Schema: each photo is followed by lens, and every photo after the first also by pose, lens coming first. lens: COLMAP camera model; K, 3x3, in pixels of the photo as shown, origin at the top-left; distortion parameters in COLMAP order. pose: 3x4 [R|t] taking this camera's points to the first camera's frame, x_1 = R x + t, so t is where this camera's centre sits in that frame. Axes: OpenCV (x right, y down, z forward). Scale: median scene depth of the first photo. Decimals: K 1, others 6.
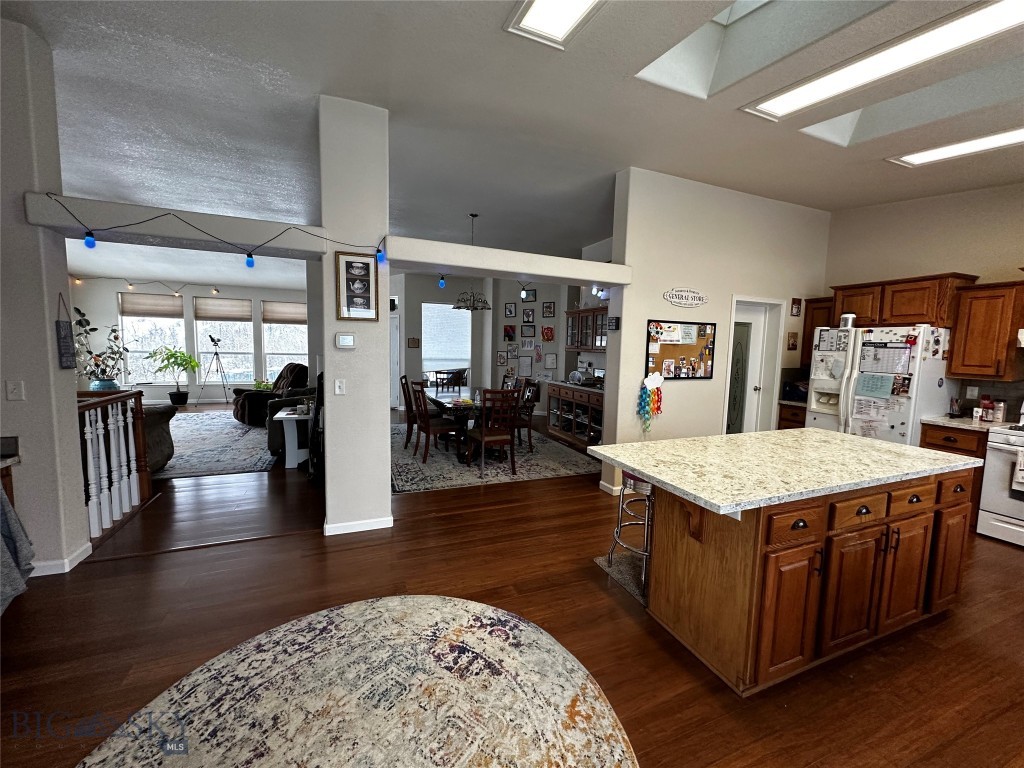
lens RADIAL K [[407.3, 0, 511.8], [0, 407.3, 380.8], [0, 0, 1]] dist [0.000360, -0.000011]
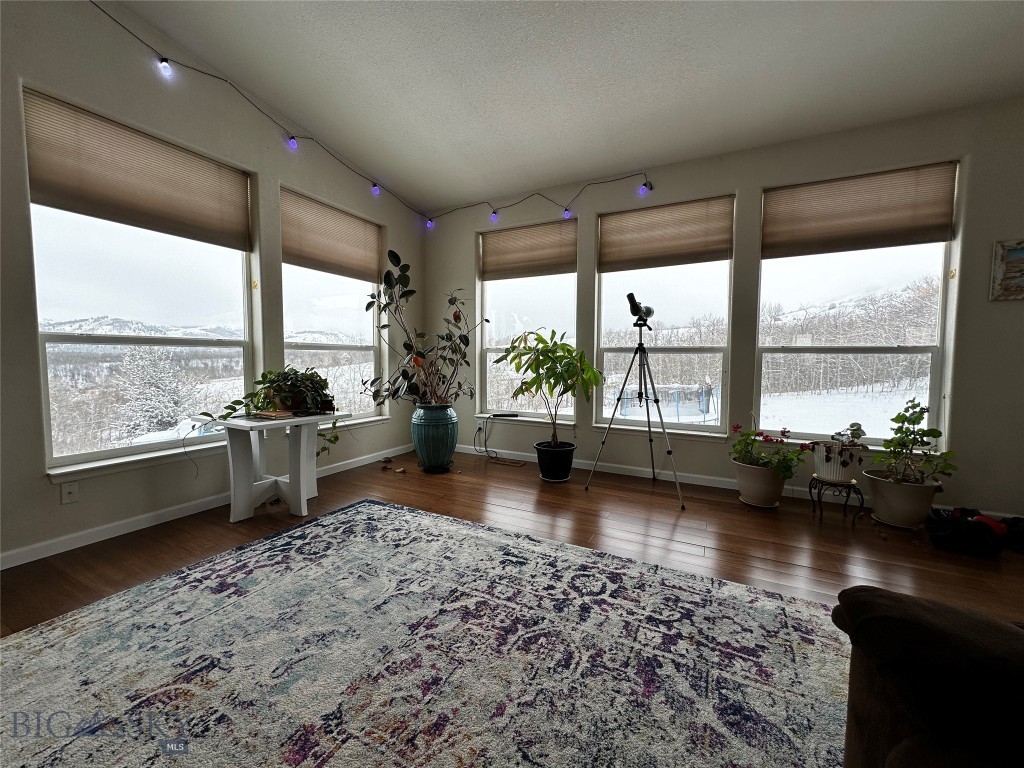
lens RADIAL K [[407.3, 0, 512.4], [0, 407.3, 381.6], [0, 0, 1]] dist [0.000360, -0.000011]
pose [[0.648385, 0.023347, -0.760955, -1.123224], [-0.053569, 0.998451, -0.015010, -0.056127], [0.759426, 0.050496, 0.648631, 1.460316]]
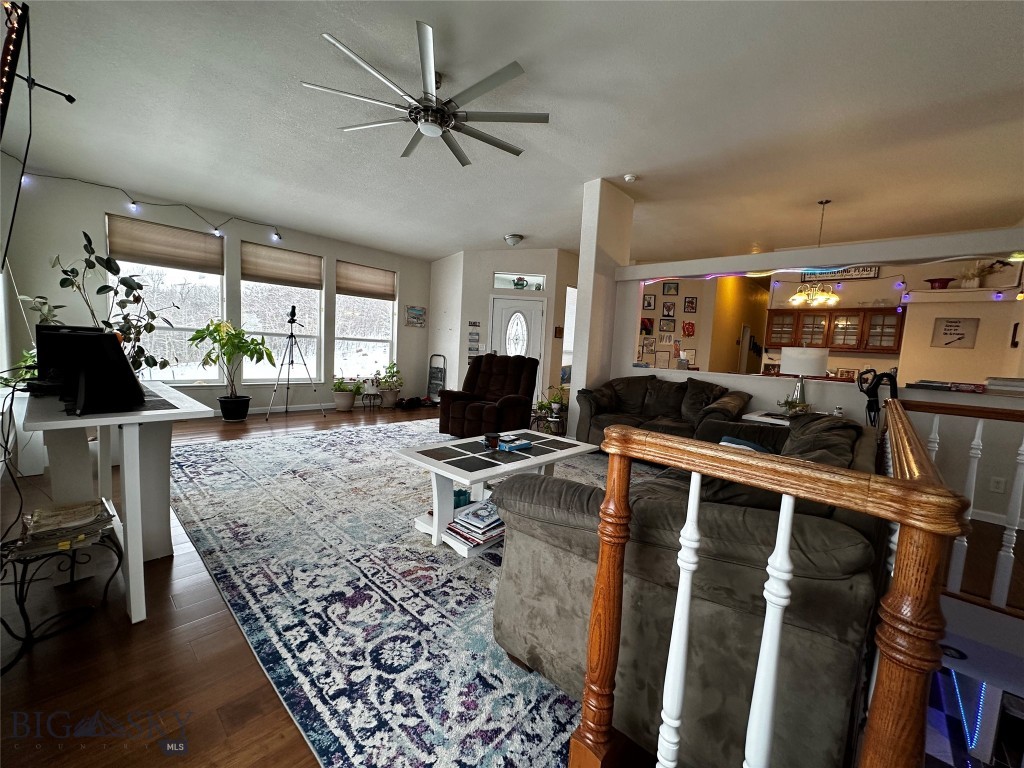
lens RADIAL K [[407.3, 0, 511.8], [0, 407.3, 381.8], [0, 0, 1]] dist [0.000360, -0.000011]
pose [[0.902472, -0.009139, 0.430652, -1.474928], [0.000772, 0.999808, 0.019600, -0.015003], [-0.430748, -0.017356, 0.902305, 0.589743]]
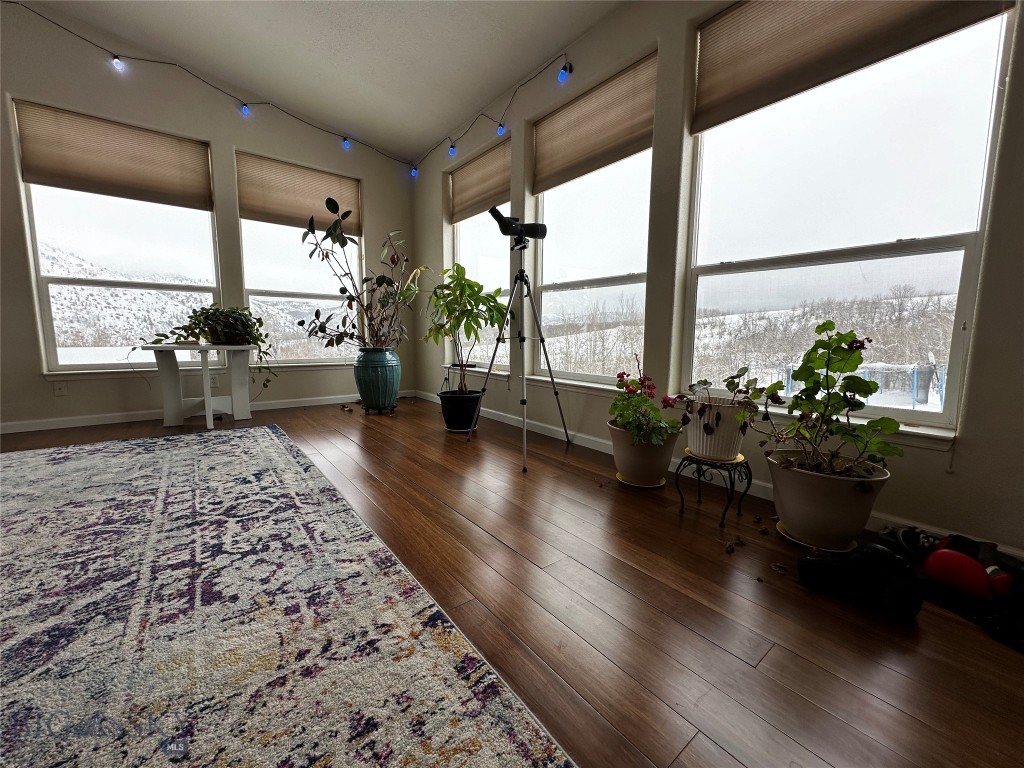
lens RADIAL K [[407.3, 0, 511.7], [0, 407.3, 381.8], [0, 0, 1]] dist [0.000360, -0.000011]
pose [[0.274975, 0.092122, -0.957028, -0.943193], [-0.082842, 0.993967, 0.071875, -0.026367], [0.957876, 0.059519, 0.280948, 1.955368]]
